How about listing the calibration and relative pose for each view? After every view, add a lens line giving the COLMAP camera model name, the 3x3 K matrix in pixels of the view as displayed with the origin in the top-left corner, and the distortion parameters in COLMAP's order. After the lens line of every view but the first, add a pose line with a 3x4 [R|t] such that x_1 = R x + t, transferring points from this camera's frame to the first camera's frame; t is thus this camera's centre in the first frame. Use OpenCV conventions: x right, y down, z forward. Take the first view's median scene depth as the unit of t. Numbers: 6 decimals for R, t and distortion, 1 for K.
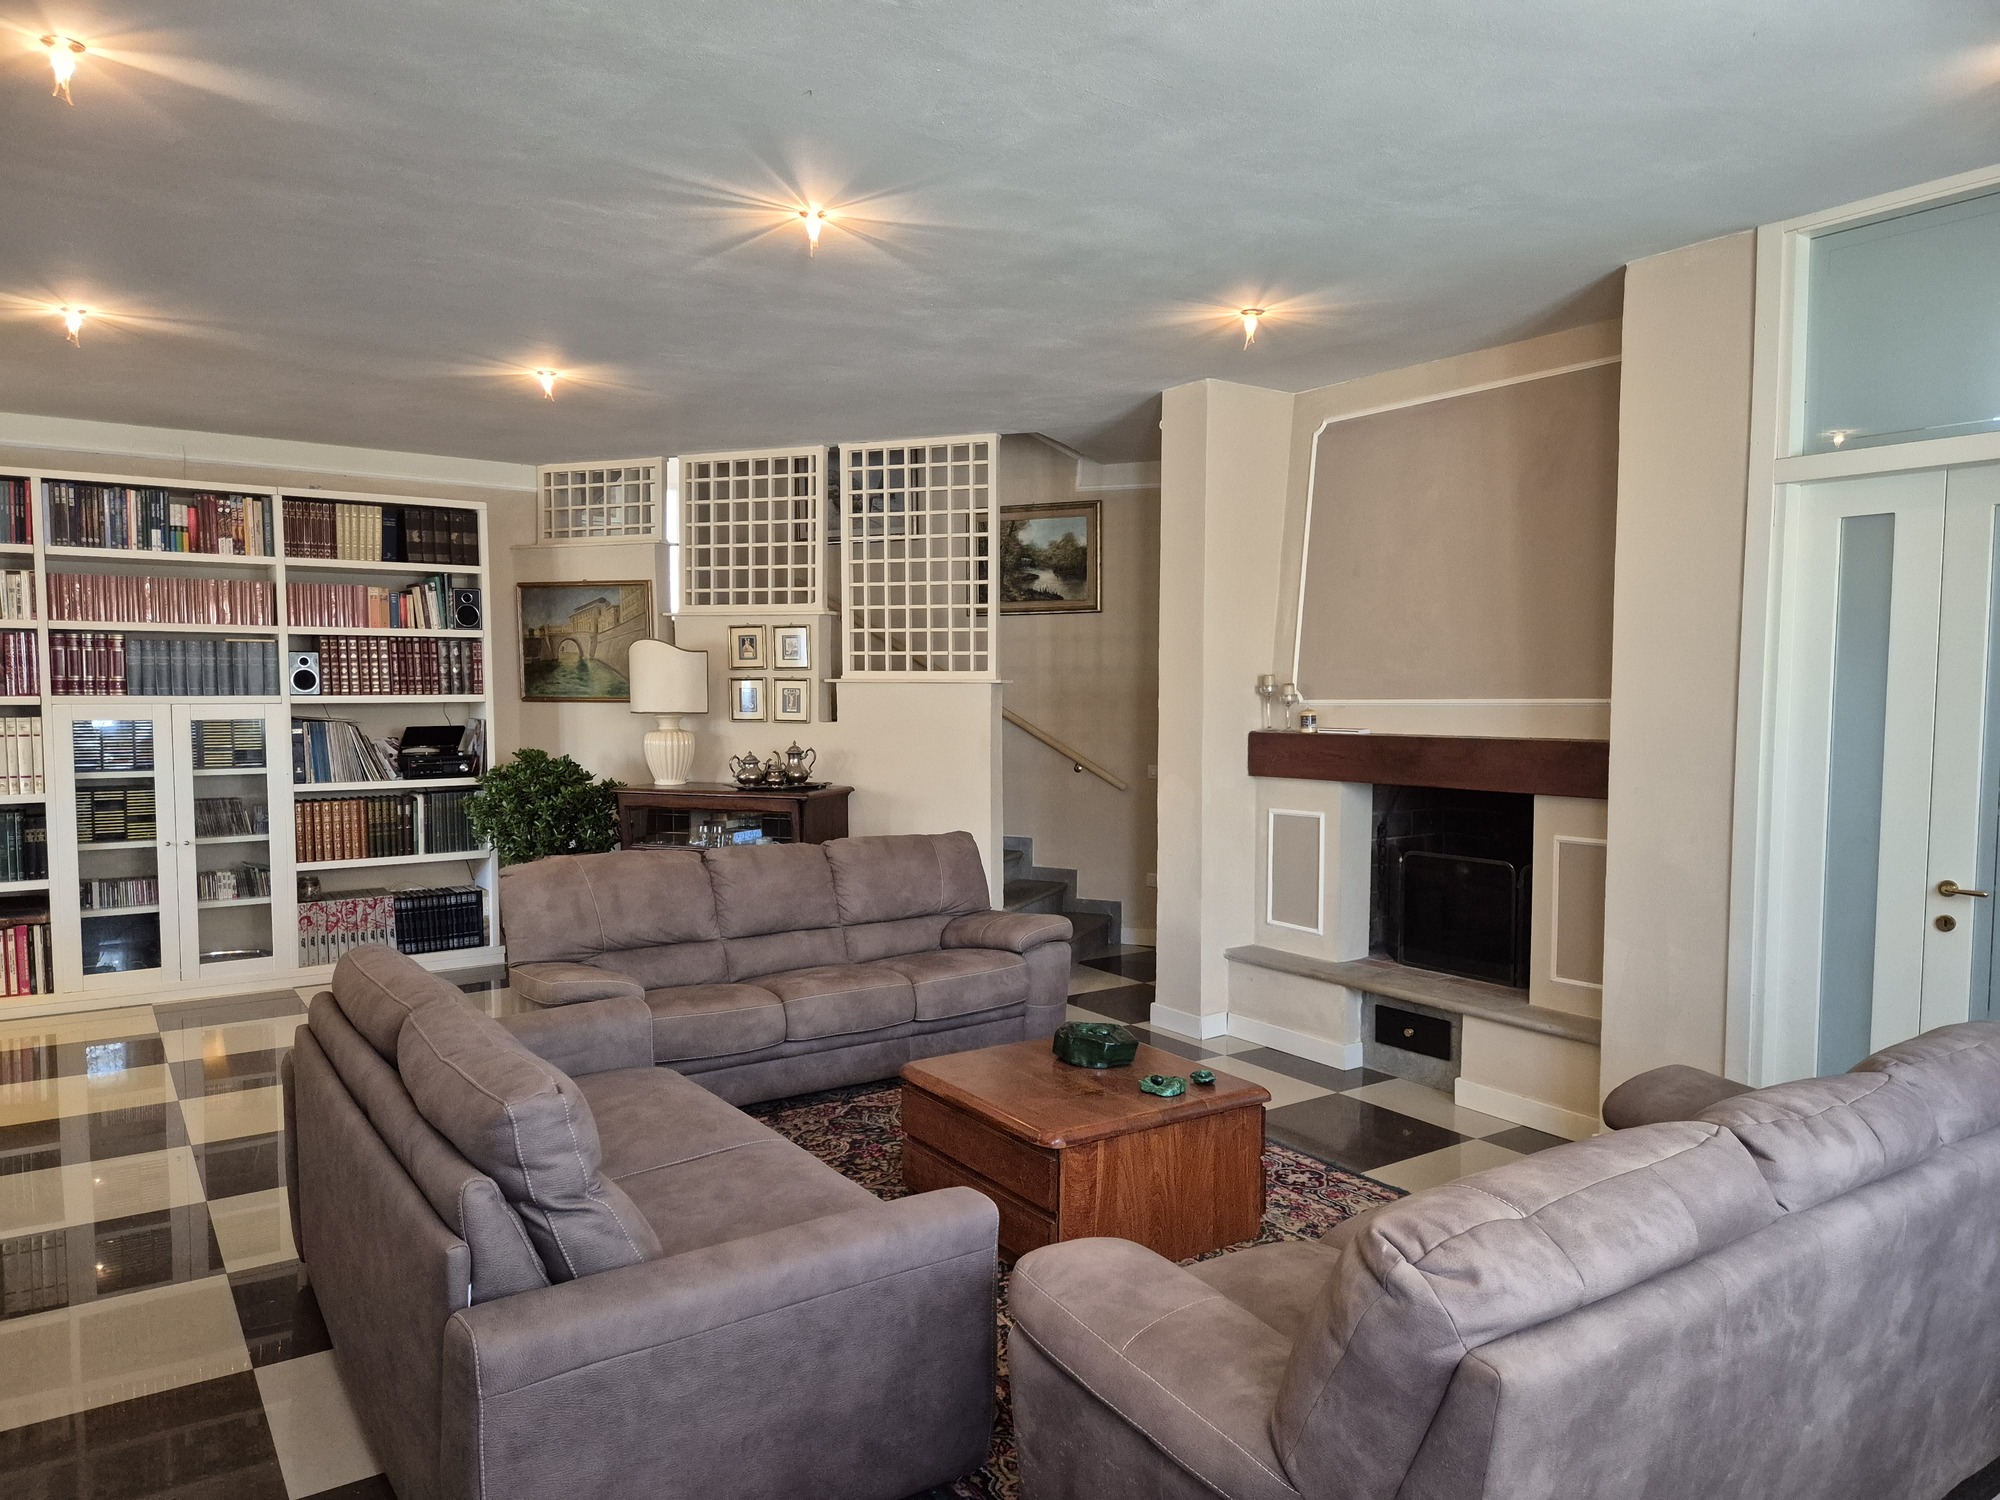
lens RADIAL K [[1322.6, 0, 998.4], [0, 1322.6, 728.1], [0, 0, 1]] dist [0.084134, -0.084782]
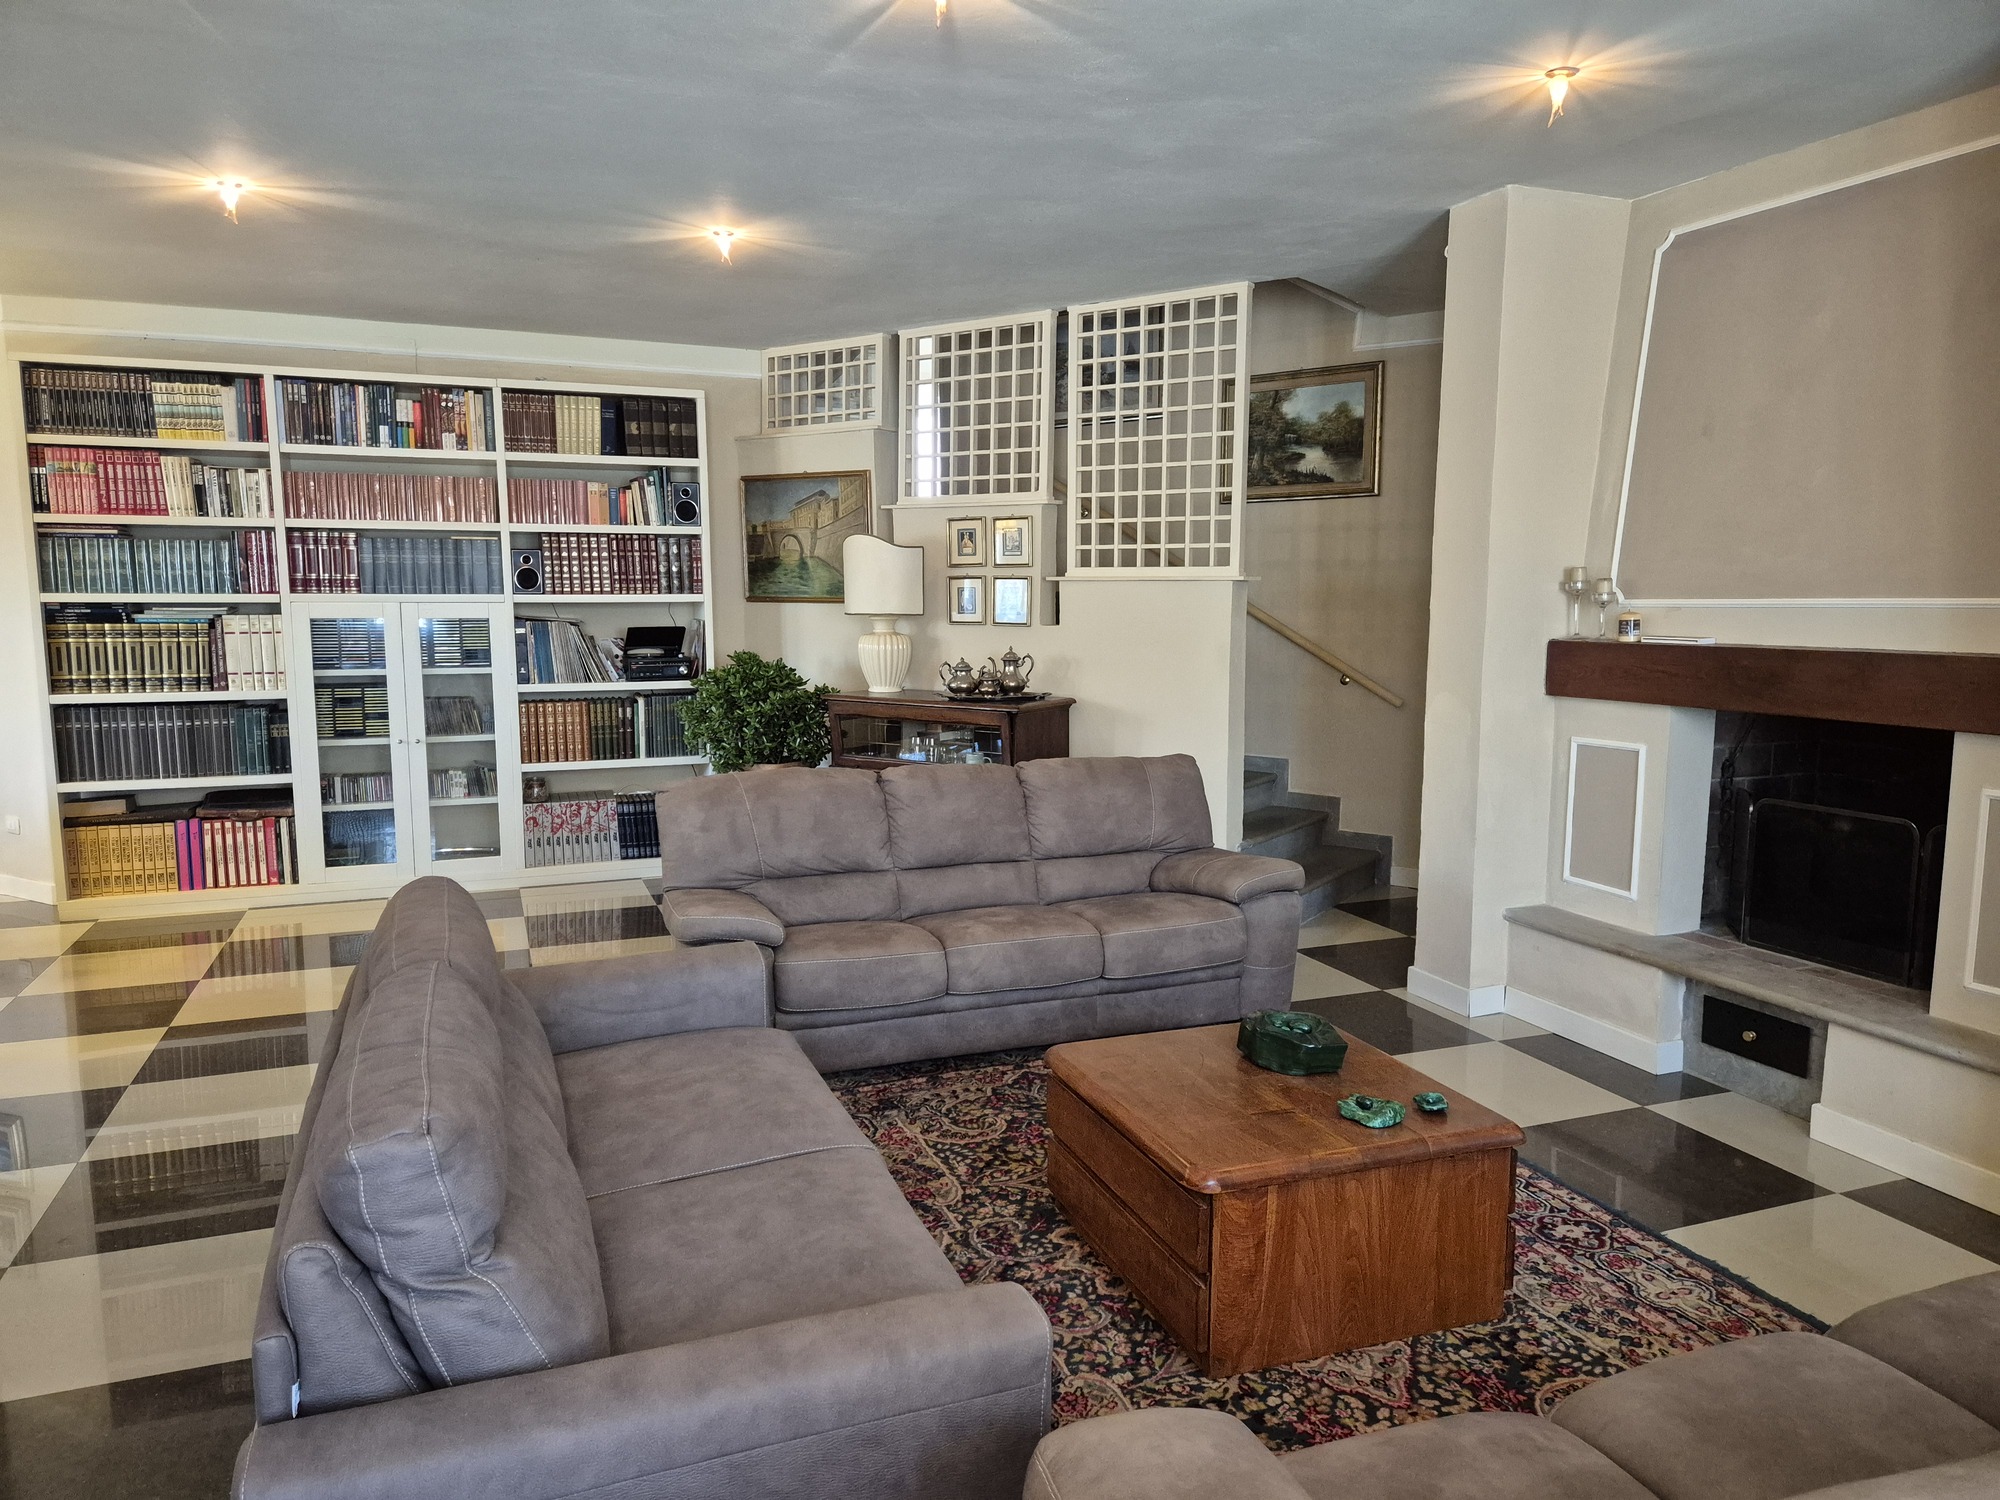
lens RADIAL K [[1322.6, 0, 998.4], [0, 1322.6, 728.1], [0, 0, 1]] dist [0.084134, -0.084782]
pose [[0.972866, 0.023569, -0.230165, 0.050421], [-0.006439, 0.997171, 0.074894, -0.002308], [0.231279, -0.071380, 0.970265, 0.132728]]
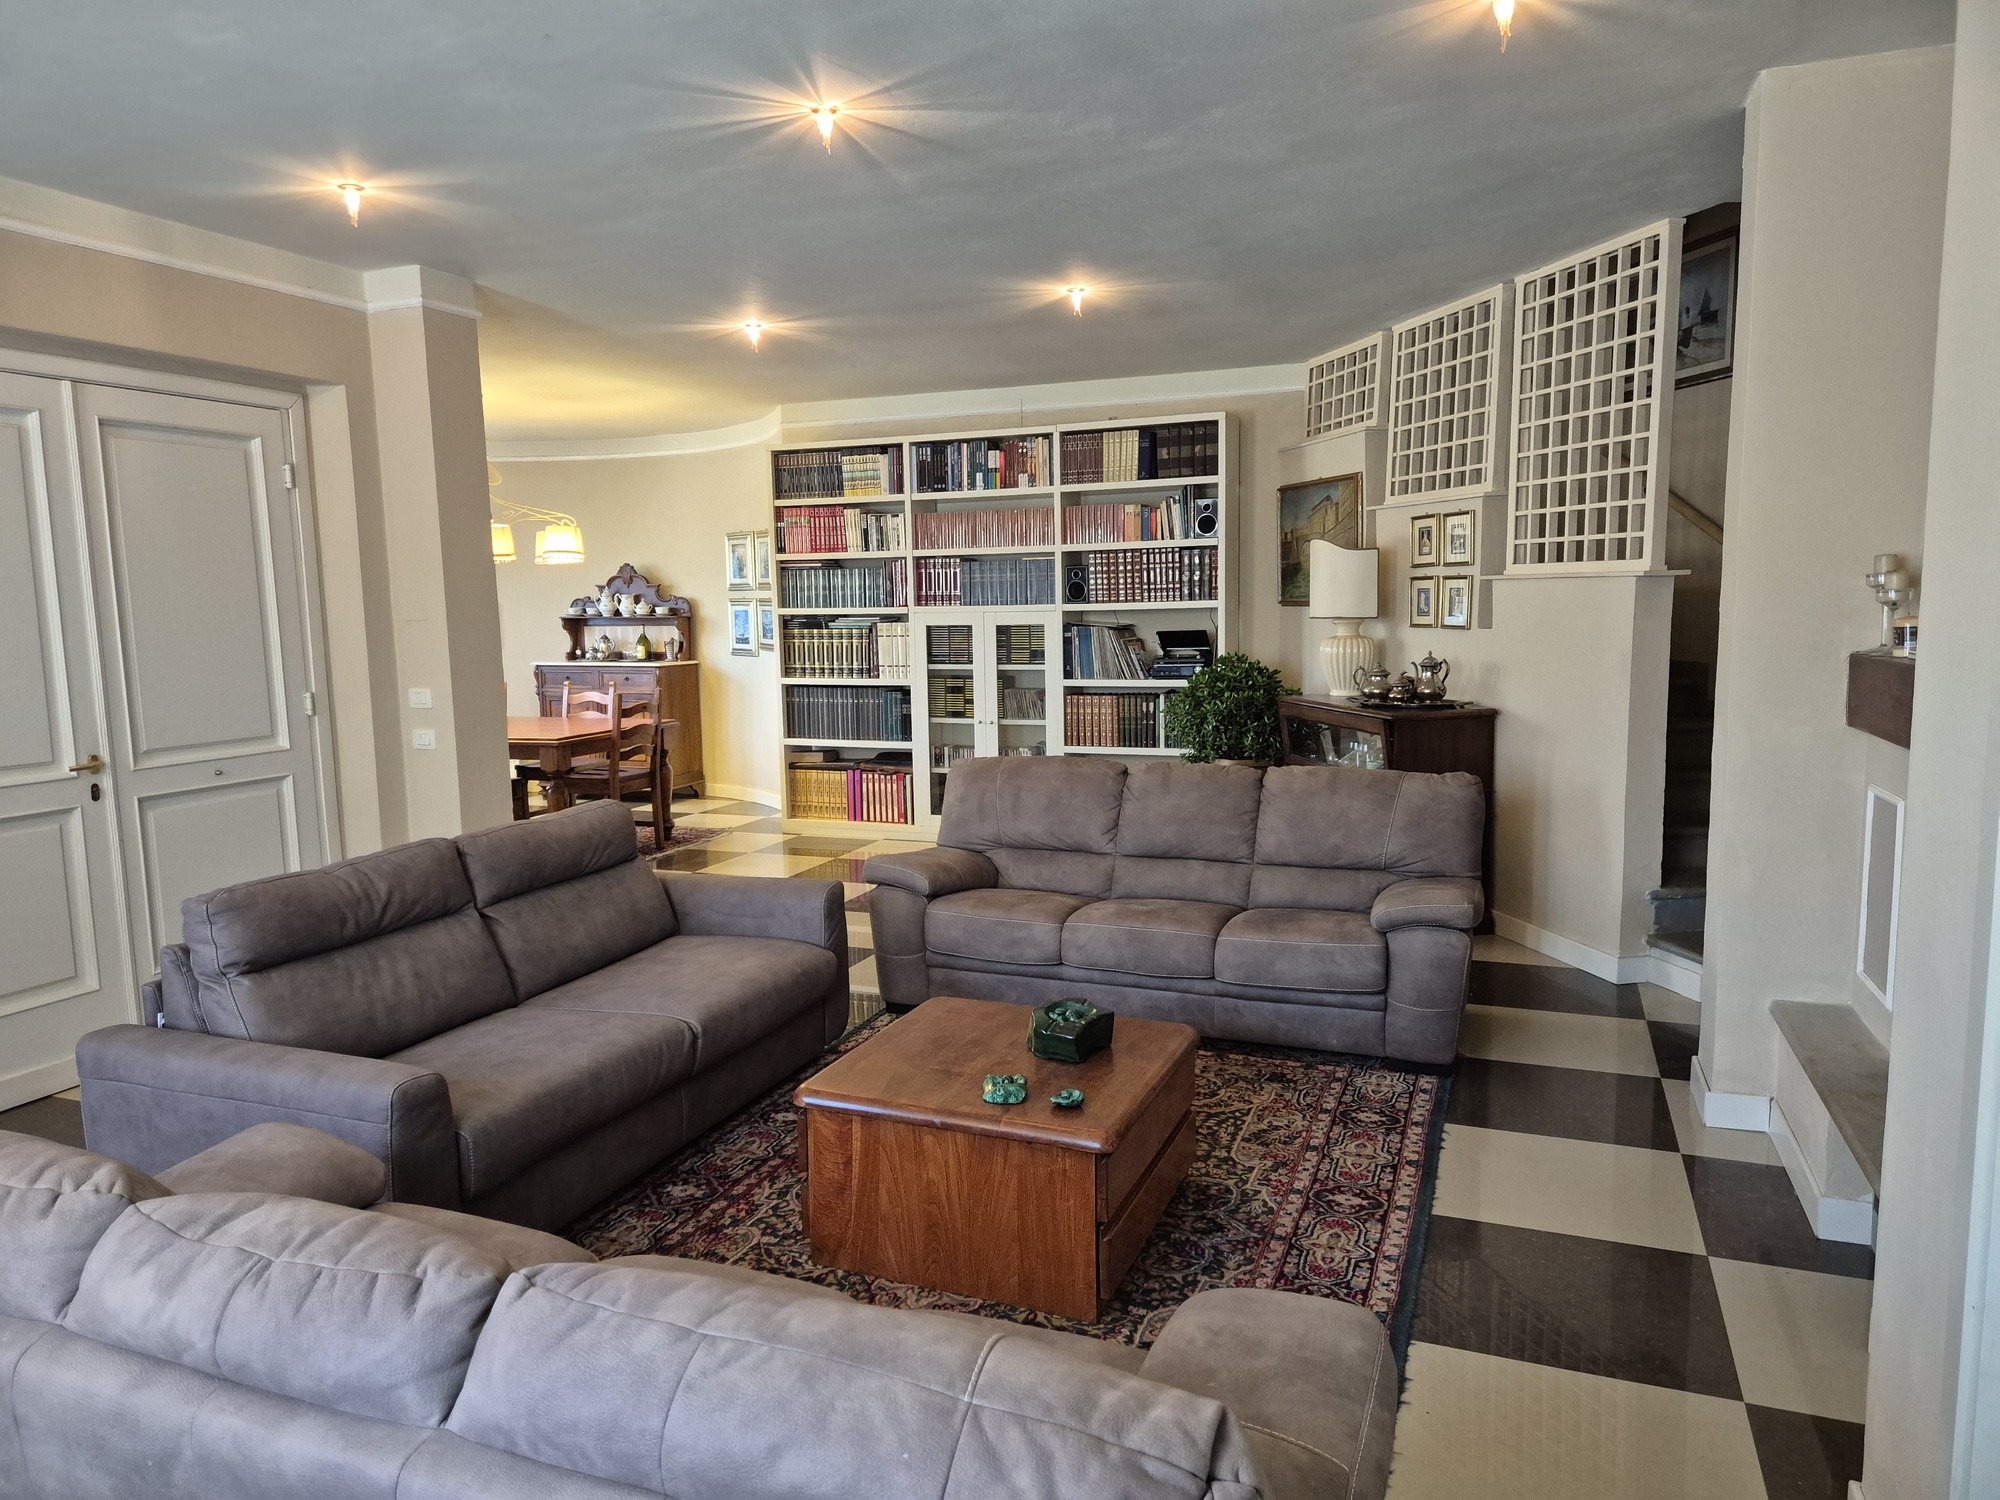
lens RADIAL K [[1337.3, 0, 991.3], [0, 1337.3, 729.5], [0, 0, 1]] dist [0.093168, -0.089656]
pose [[0.552782, 0.069880, -0.830391, 0.452559], [-0.003812, 0.996679, 0.081336, -0.010302], [0.833317, -0.041795, 0.551213, 0.315352]]
